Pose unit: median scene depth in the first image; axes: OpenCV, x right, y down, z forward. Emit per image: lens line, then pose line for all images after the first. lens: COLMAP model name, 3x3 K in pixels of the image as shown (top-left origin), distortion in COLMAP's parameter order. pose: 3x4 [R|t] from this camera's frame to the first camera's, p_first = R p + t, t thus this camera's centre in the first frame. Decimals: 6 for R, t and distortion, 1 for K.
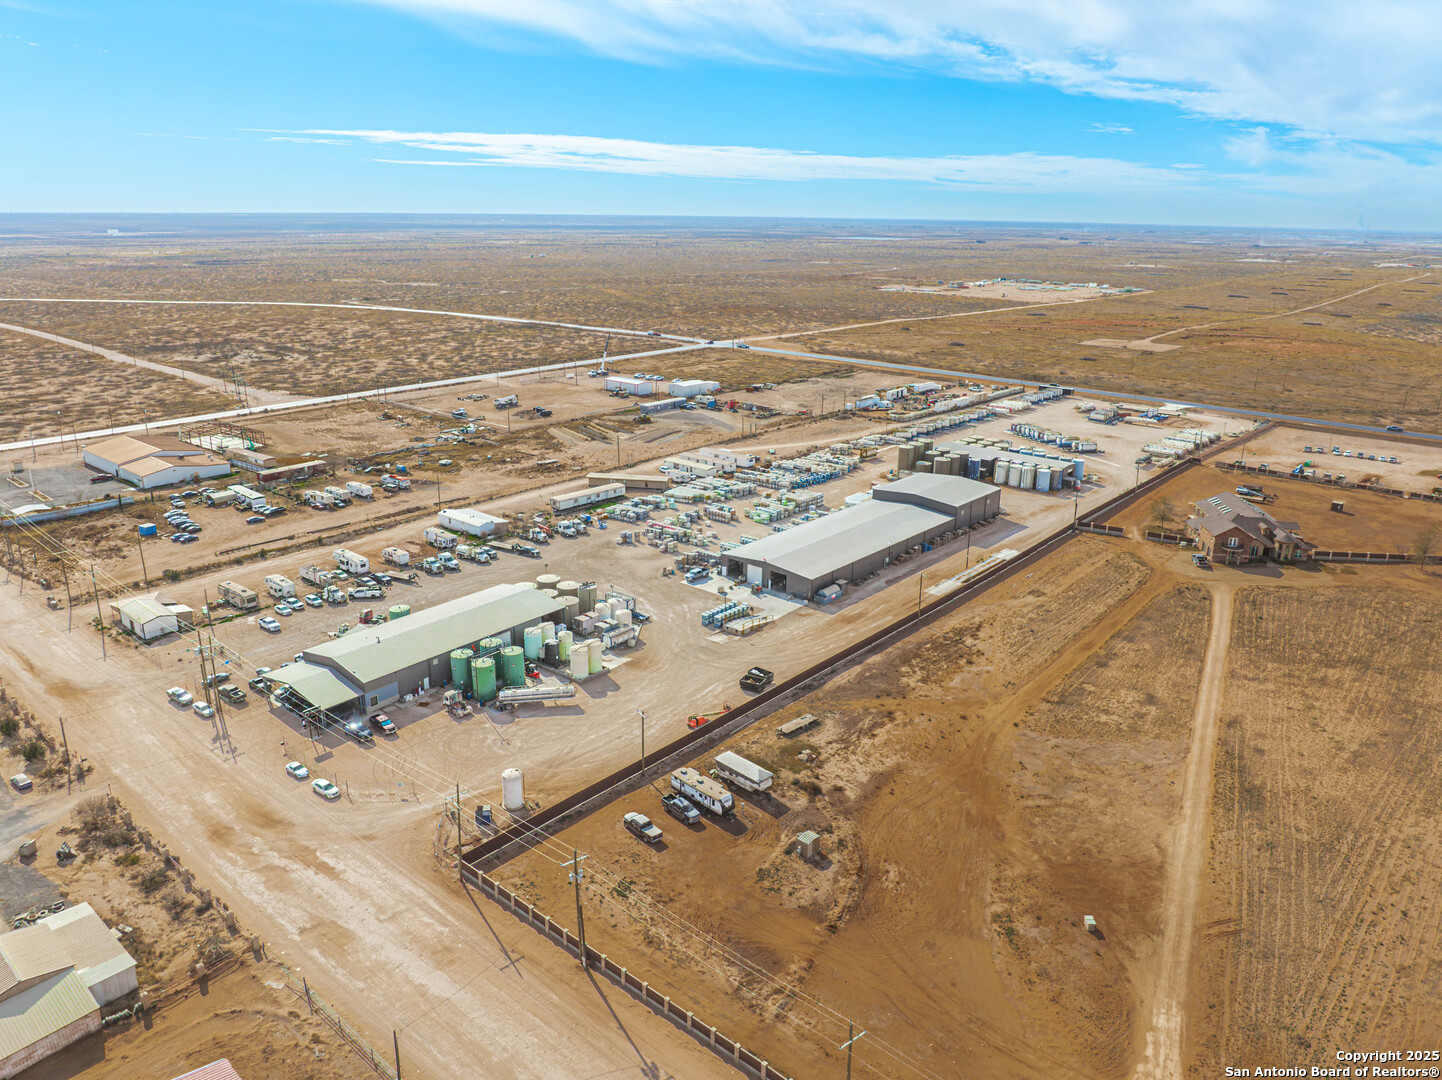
lens RADIAL K [[1014.0, 0, 721.9], [0, 1014.0, 540.0], [0, 0, 1]] dist [-0.046386, 0.018621]
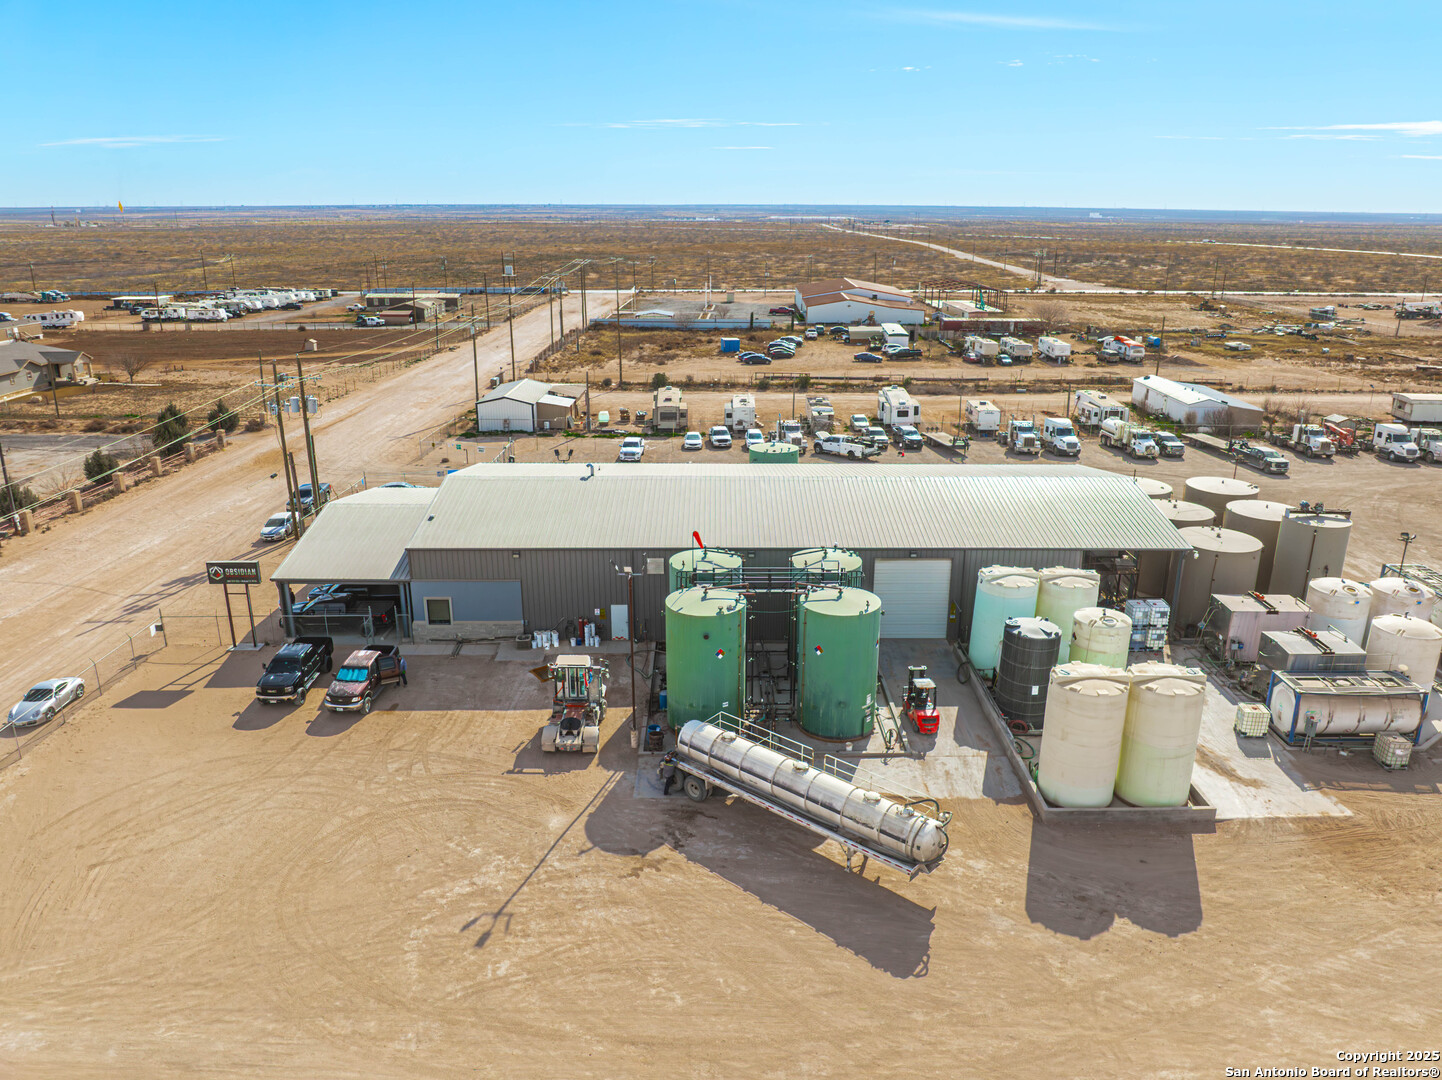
lens RADIAL K [[1014.0, 0, 721.3], [0, 1014.0, 531.0], [0, 0, 1]] dist [-0.046386, 0.018621]
pose [[0.636320, 0.228126, -0.736923, -0.028118], [-0.233014, 0.967493, 0.098300, 0.064974], [0.735392, 0.109163, 0.668791, 0.716723]]
